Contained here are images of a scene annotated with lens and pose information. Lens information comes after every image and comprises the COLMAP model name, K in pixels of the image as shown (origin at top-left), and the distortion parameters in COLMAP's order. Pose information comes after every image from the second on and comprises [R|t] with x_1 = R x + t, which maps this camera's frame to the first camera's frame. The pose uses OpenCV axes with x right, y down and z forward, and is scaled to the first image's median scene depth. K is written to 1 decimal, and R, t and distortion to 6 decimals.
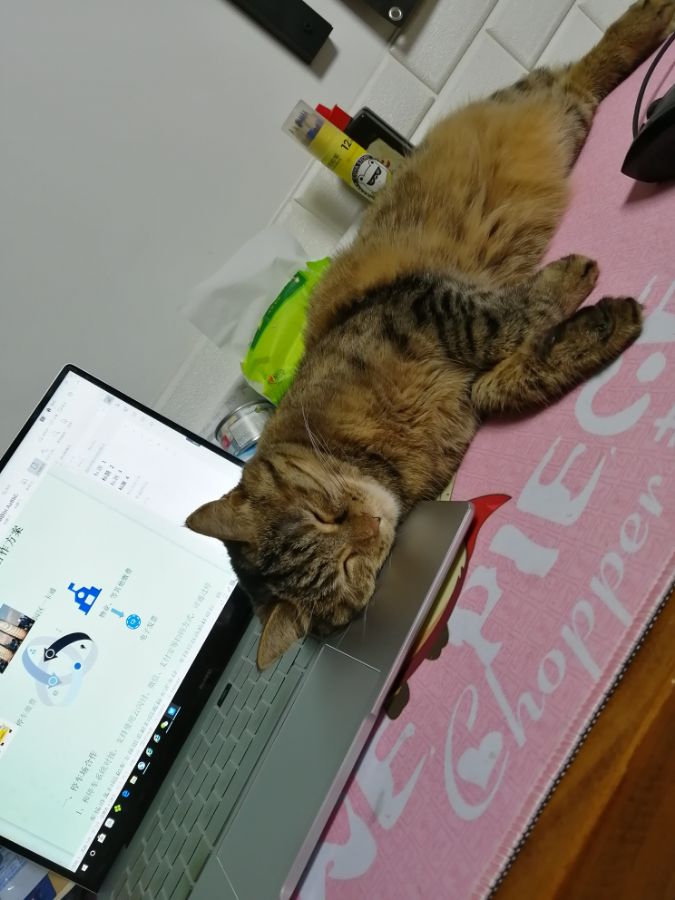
lens RADIAL K [[684.1, 0, 337.5], [0, 684.1, 450.5], [0, 0, 1]] dist [-0.025909, 0.011681]
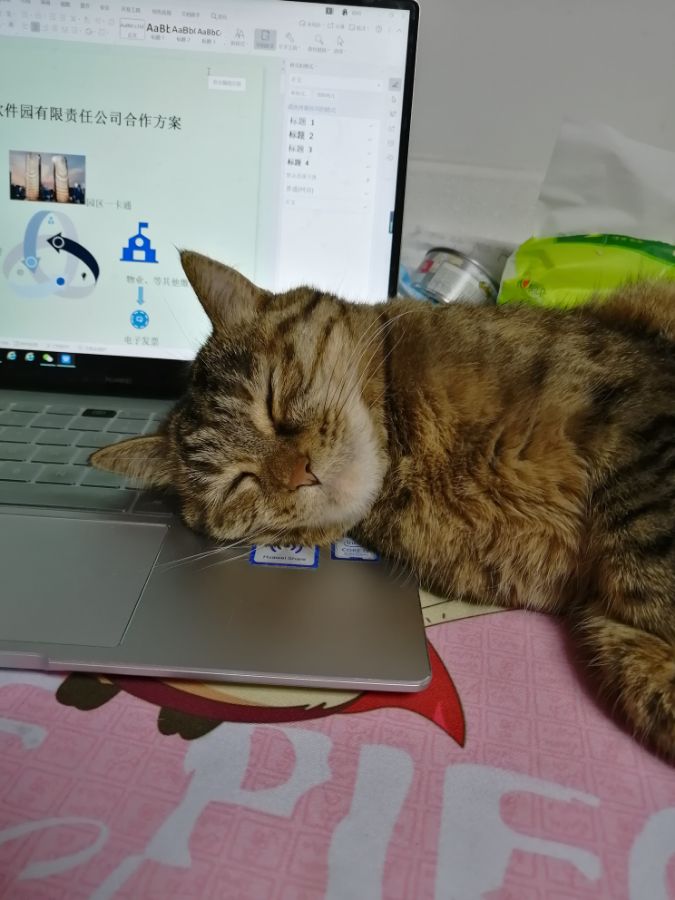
lens RADIAL K [[684.1, 0, 337.9], [0, 684.1, 449.7], [0, 0, 1]] dist [-0.025909, 0.011681]
pose [[0.406037, 0.913779, -0.011957, -0.008775], [-0.880932, 0.394855, 0.260861, -0.060008], [0.243091, -0.095386, 0.965302, 0.297228]]
